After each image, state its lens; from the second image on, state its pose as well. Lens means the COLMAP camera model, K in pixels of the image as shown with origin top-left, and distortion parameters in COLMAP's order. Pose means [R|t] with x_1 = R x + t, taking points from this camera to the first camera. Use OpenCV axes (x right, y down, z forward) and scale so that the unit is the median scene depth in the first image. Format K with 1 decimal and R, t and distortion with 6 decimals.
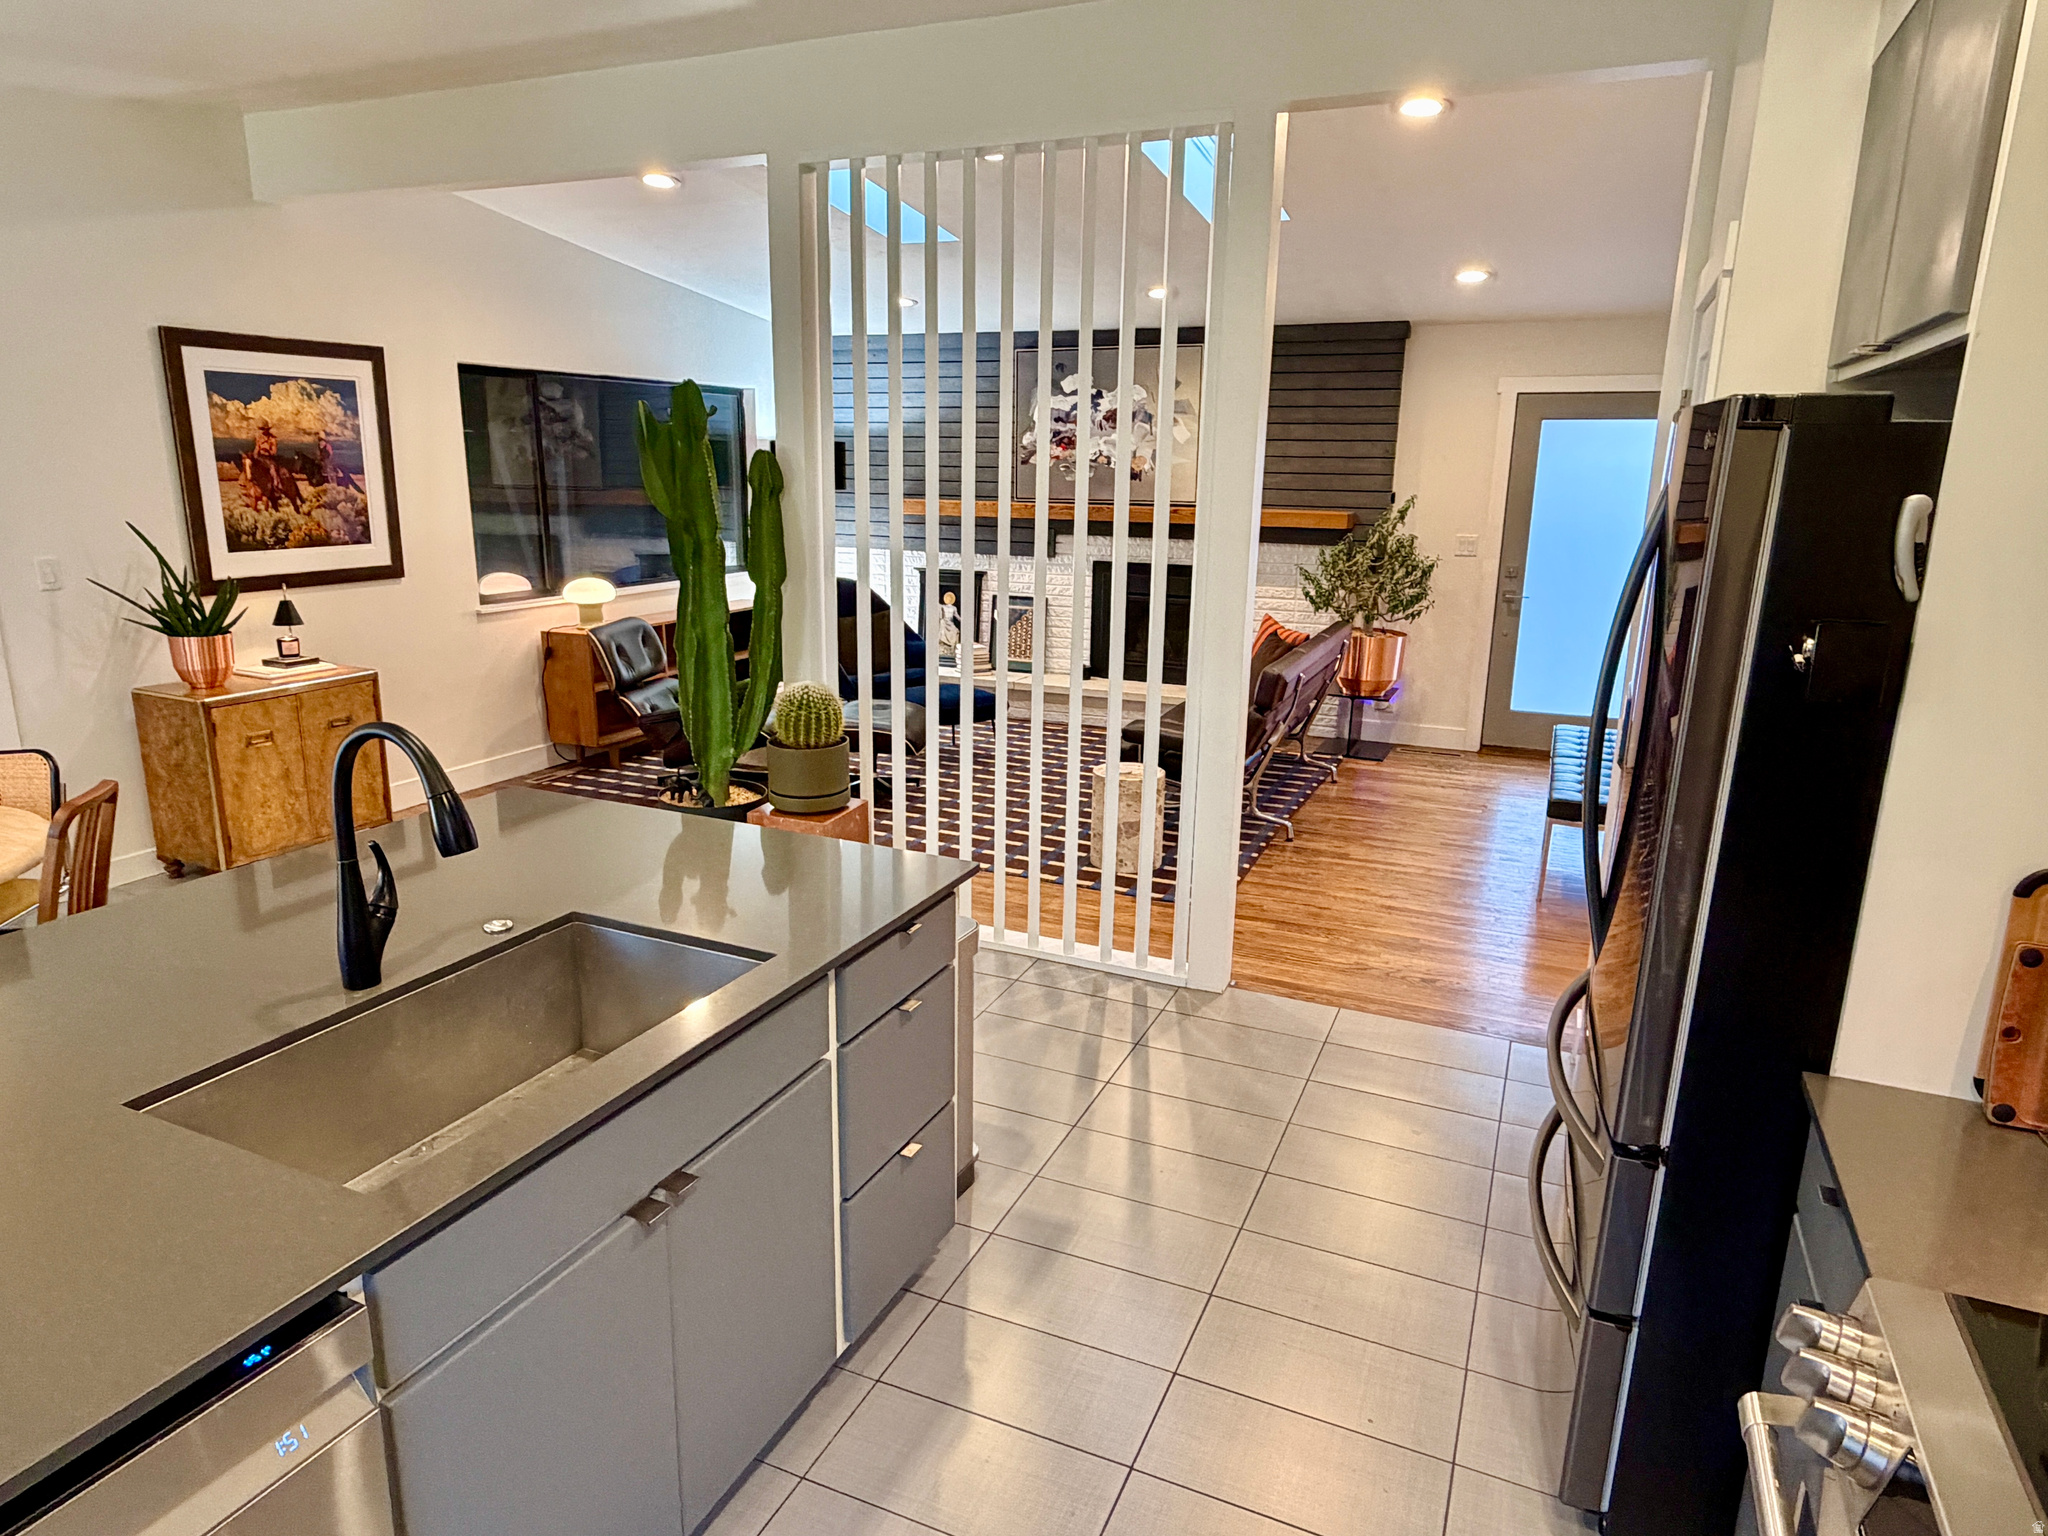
lens RADIAL K [[1246.6, 0, 1021.1], [0, 1246.6, 770.6], [0, 0, 1]] dist [0.015447, -0.005346]
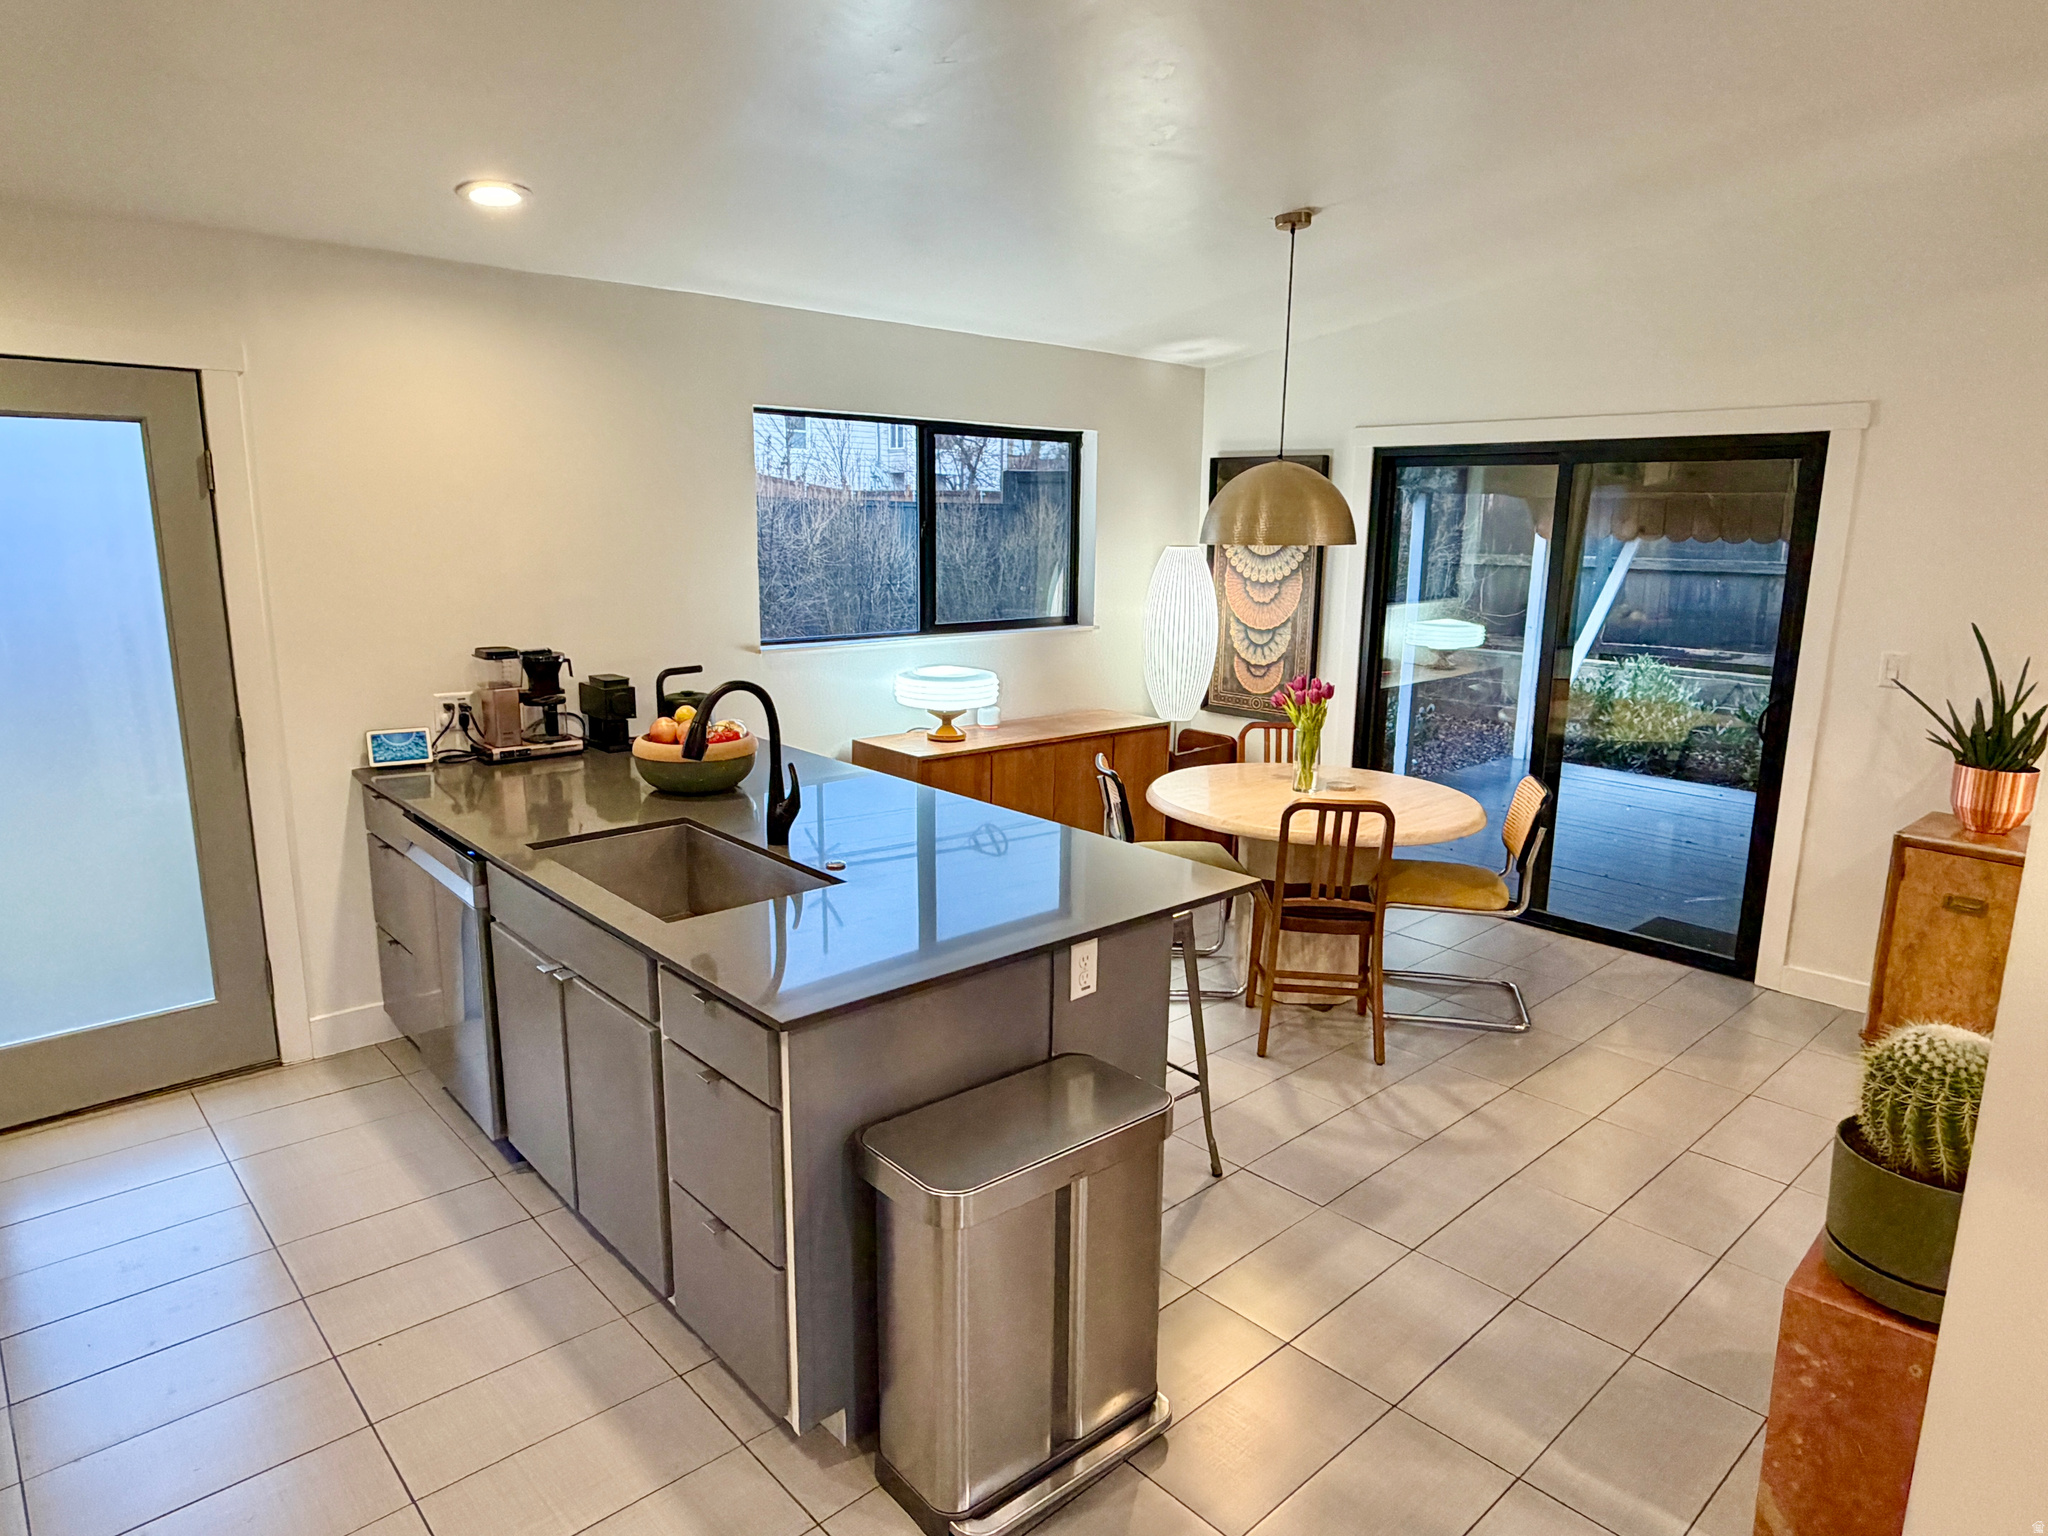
lens RADIAL K [[1246.6, 0, 1005.3], [0, 1246.6, 770.7], [0, 0, 1]] dist [0.015447, -0.005346]
pose [[-0.402702, 0.169585, -0.899484, 0.360203], [-0.243499, 0.927430, 0.283869, -0.206315], [0.882349, 0.333338, -0.332184, 0.806773]]
